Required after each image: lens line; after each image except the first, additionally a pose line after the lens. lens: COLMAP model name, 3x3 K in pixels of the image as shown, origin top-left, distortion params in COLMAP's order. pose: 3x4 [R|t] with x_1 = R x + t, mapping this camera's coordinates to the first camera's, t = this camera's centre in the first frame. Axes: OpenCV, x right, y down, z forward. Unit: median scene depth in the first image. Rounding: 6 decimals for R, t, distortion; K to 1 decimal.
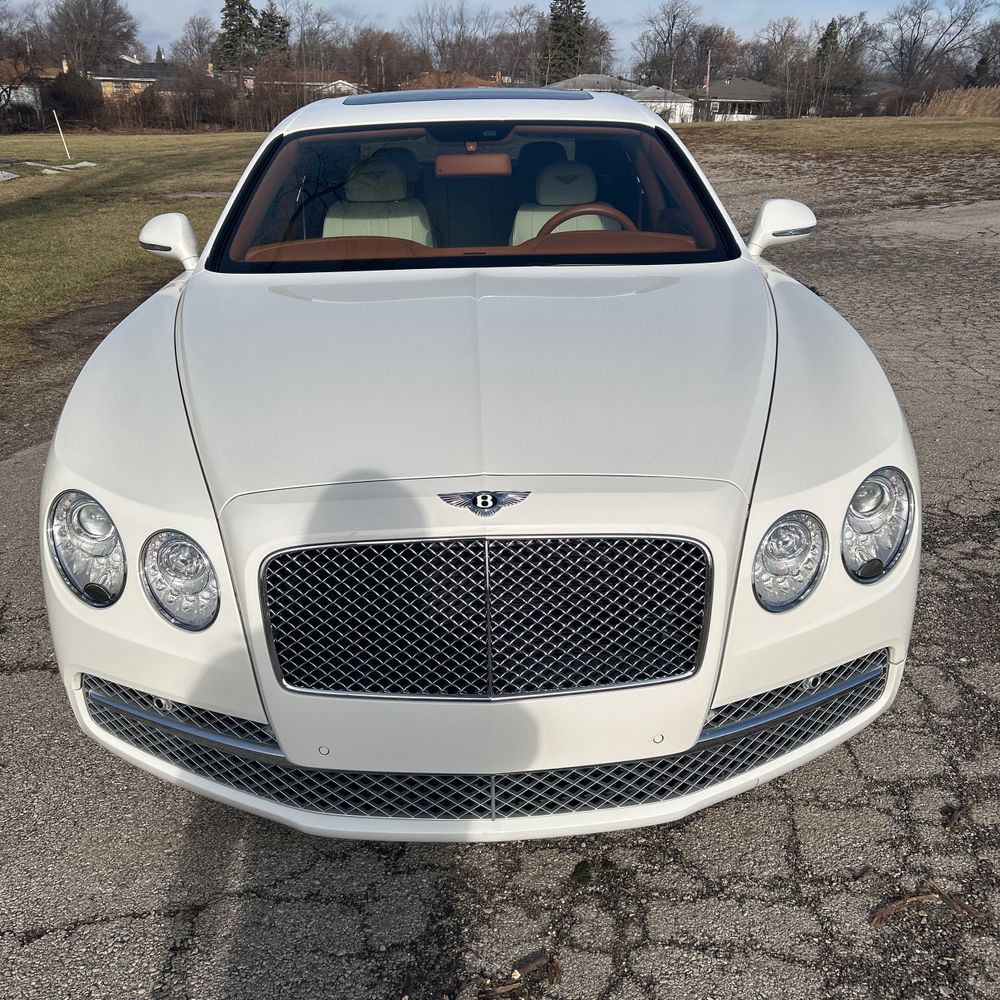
lens RADIAL K [[957.4, 0, 499.7], [0, 957.4, 521.9], [0, 0, 1]] dist [0.055594, -0.034135]
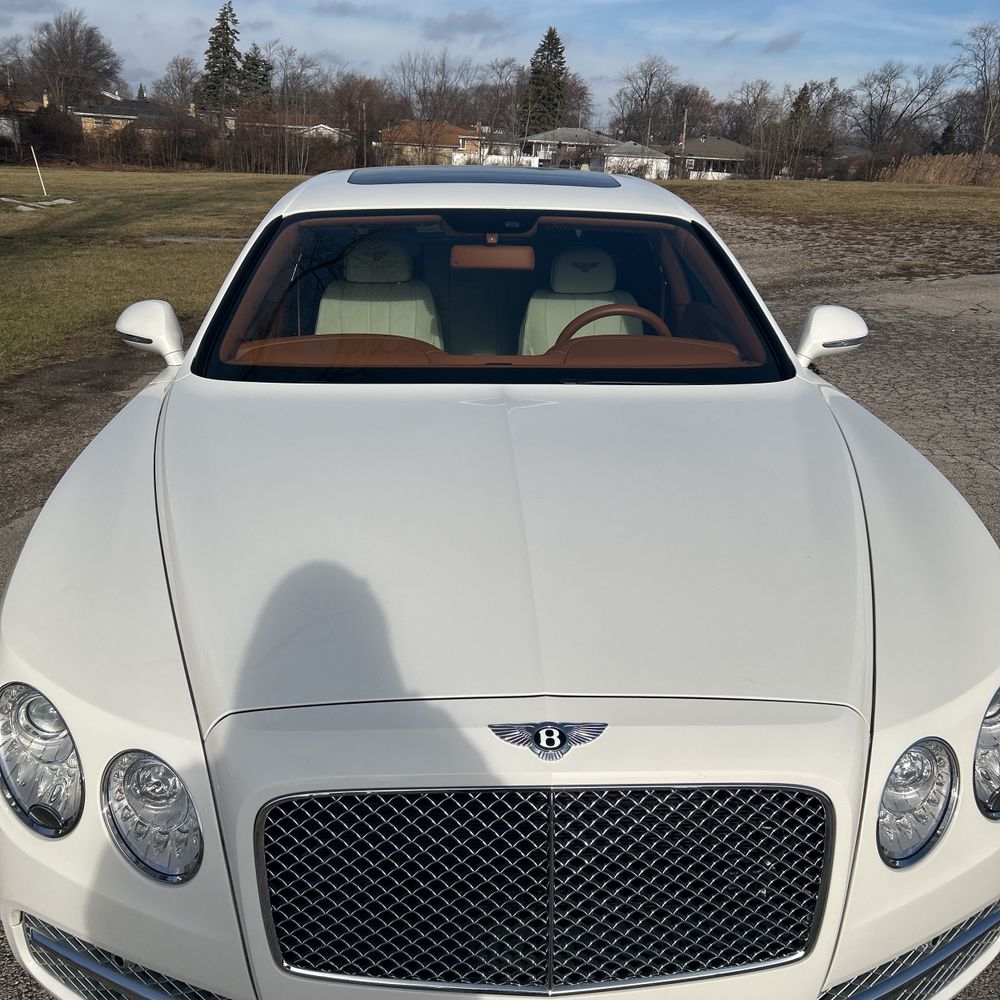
lens RADIAL K [[962.3, 0, 497.2], [0, 962.3, 531.1], [0, 0, 1]] dist [0.048337, -0.025229]
pose [[0.999293, 0.024940, 0.028135, -0.034690], [-0.023893, 0.999031, -0.036965, -0.065410], [-0.029029, 0.036267, 0.998920, 0.084806]]
